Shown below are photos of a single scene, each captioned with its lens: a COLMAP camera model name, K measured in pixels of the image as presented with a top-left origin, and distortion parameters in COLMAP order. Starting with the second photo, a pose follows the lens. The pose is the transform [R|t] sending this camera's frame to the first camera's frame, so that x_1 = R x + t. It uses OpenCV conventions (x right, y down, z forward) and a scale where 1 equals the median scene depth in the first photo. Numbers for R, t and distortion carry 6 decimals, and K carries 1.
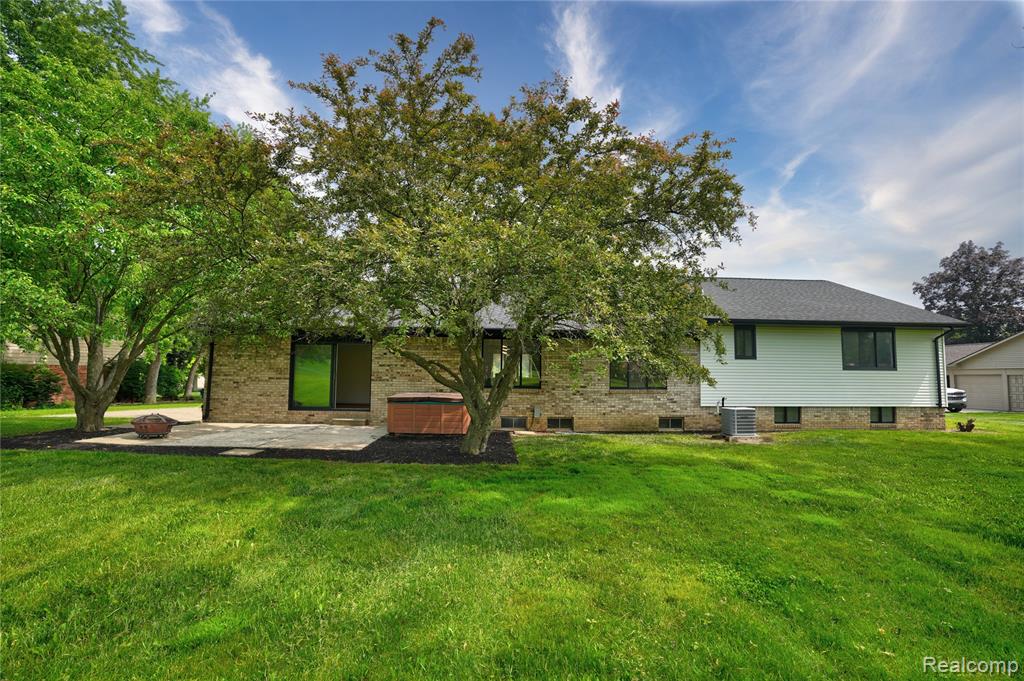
lens RADIAL K [[460.8, 0, 513.6], [0, 460.8, 330.6], [0, 0, 1]] dist [-0.001042, 0.000019]
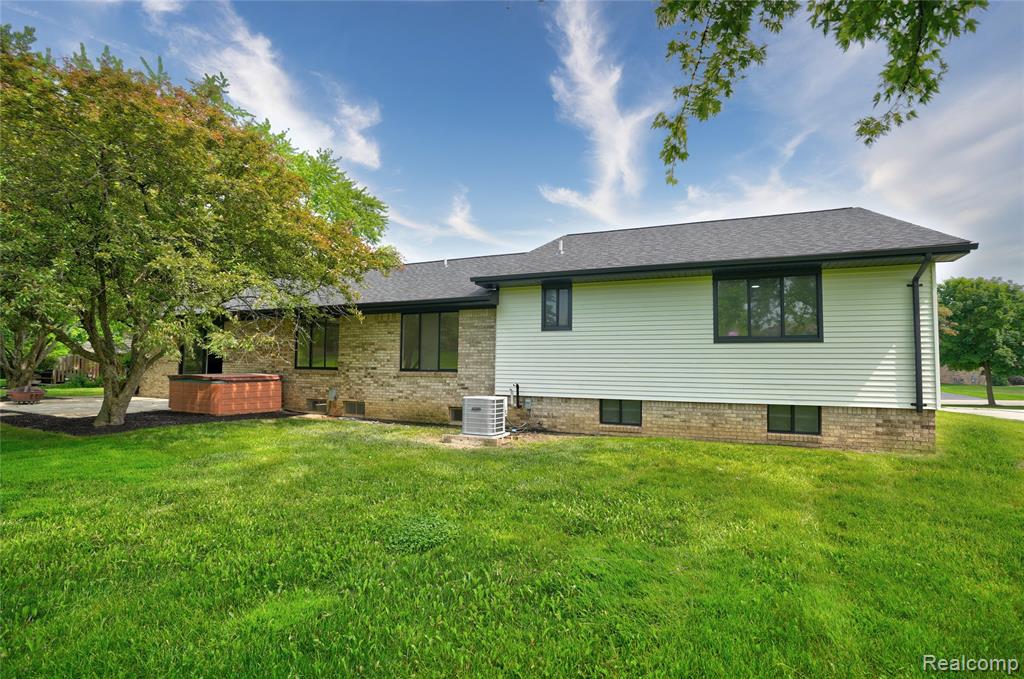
lens RADIAL K [[465.3, 0, 514.1], [0, 465.3, 341.3], [0, 0, 1]] dist [-0.068399, 0.024312]
pose [[0.878193, -0.024453, -0.477681, 0.780799], [0.040141, 0.998937, 0.022660, 0.059755], [0.476619, -0.039075, 0.878241, 0.345445]]
